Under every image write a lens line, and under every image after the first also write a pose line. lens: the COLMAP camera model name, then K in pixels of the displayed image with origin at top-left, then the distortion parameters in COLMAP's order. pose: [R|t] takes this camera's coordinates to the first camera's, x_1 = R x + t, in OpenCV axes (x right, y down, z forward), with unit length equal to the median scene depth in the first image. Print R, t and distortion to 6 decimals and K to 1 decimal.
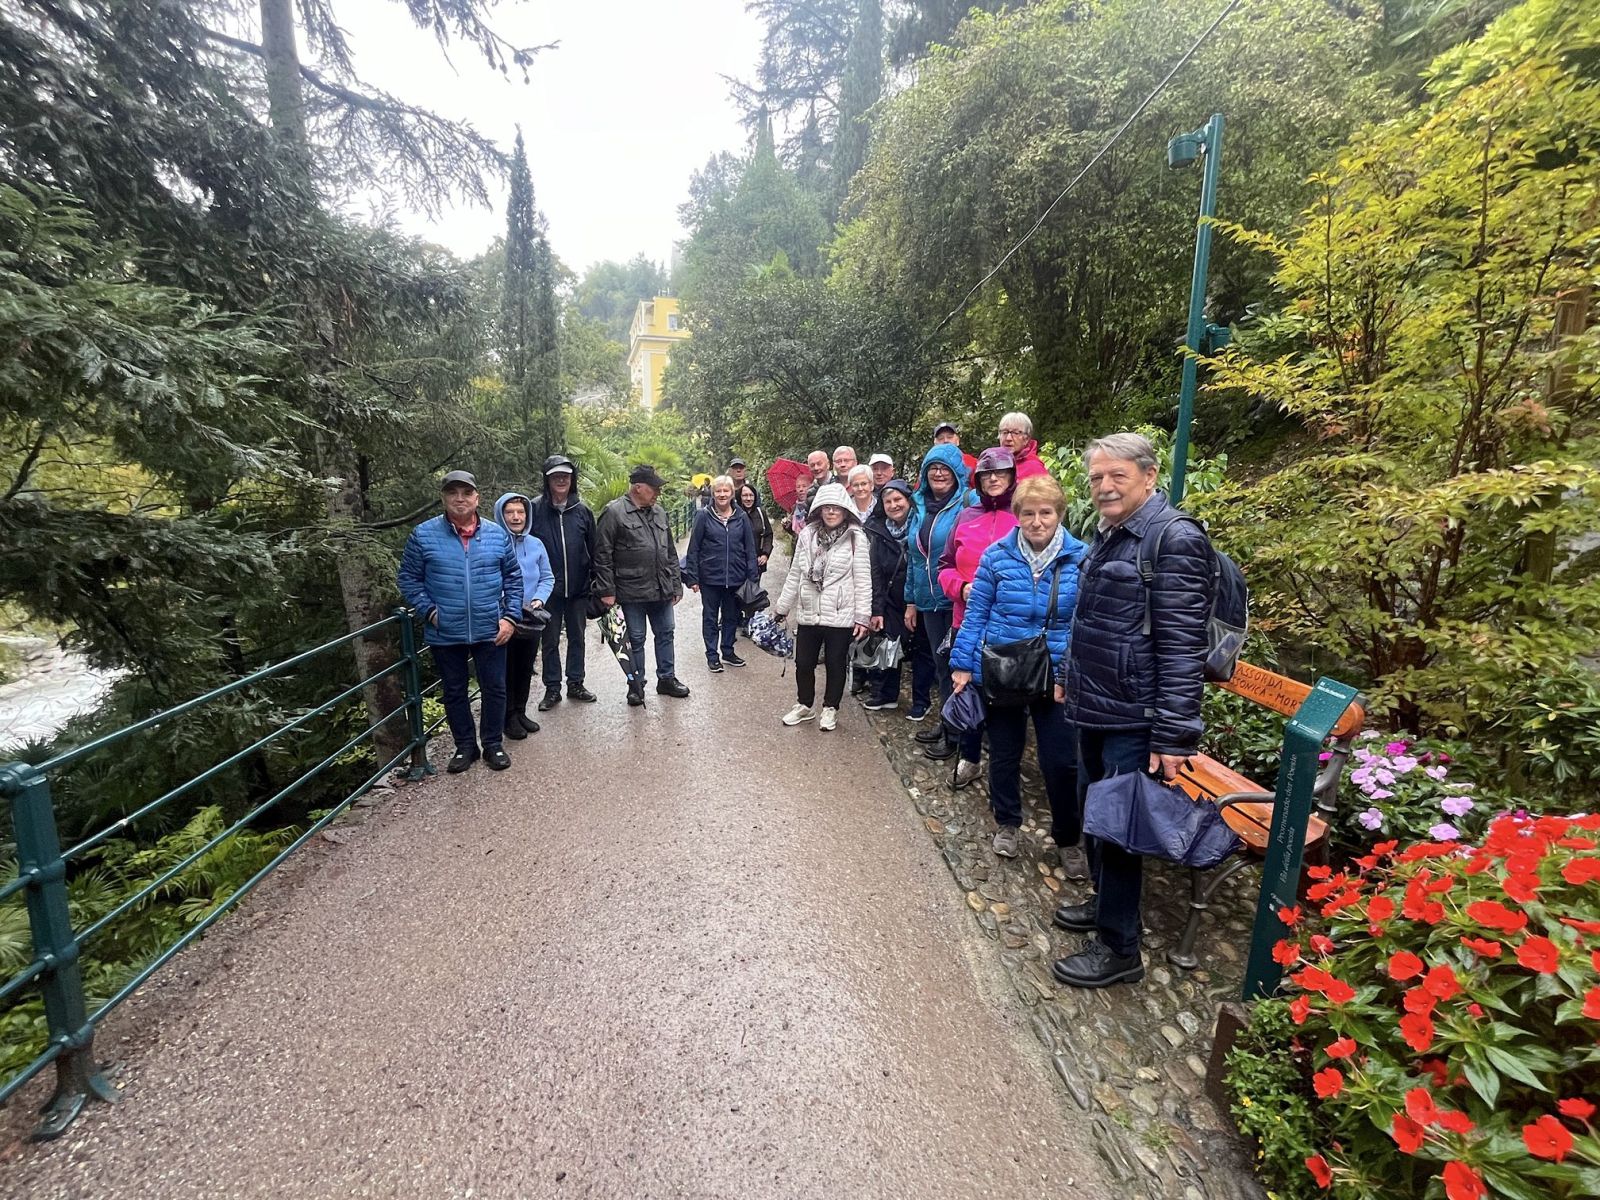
lens RADIAL K [[638.6, 0, 789.4], [0, 638.6, 590.8], [0, 0, 1]] dist [-0.005019, 0.001025]
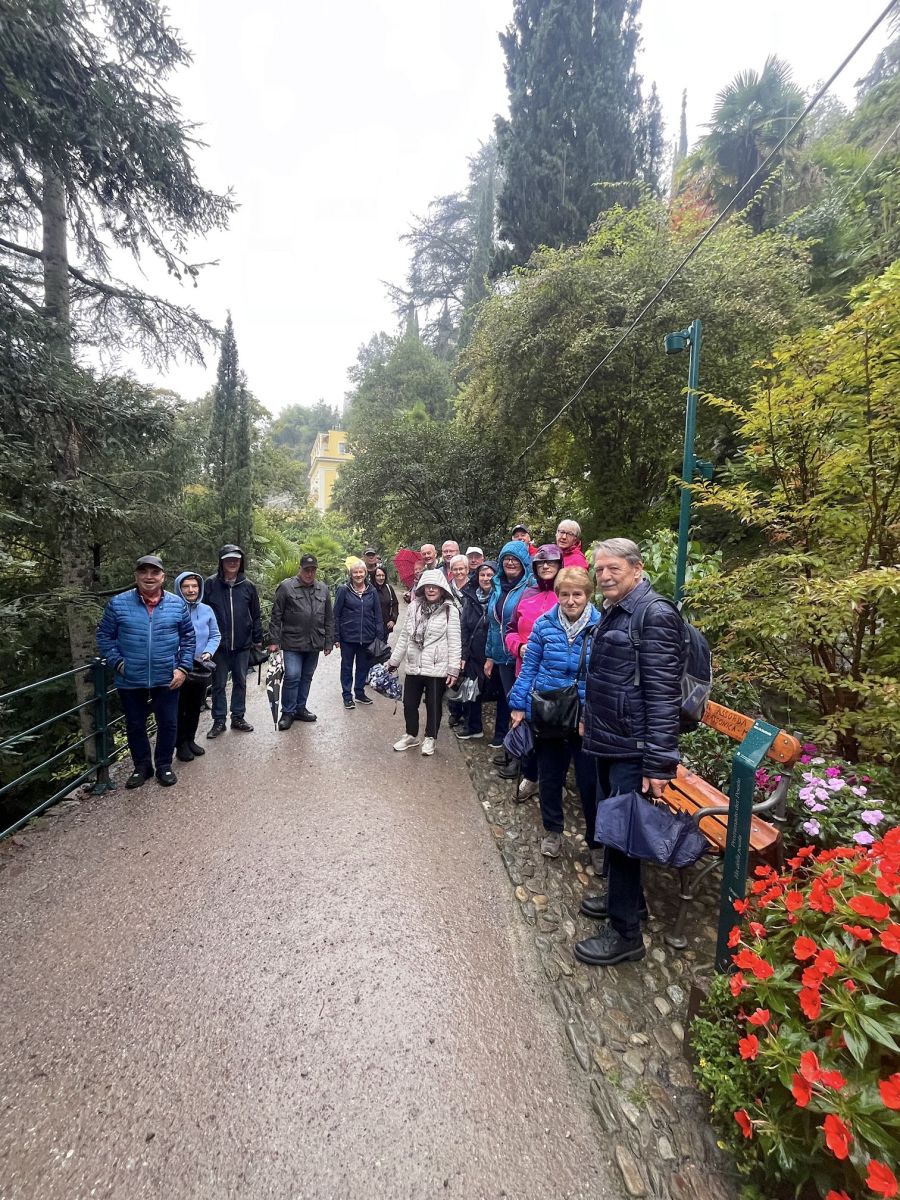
lens RADIAL K [[479.0, 0, 457.8], [0, 479.0, 599.1], [0, 0, 1]] dist [-0.005019, 0.001025]
pose [[0.999515, 0.012917, 0.028340, 0.122664], [-0.010223, 0.995592, -0.093227, -0.011275], [-0.029419, 0.092892, 0.995241, -0.007333]]
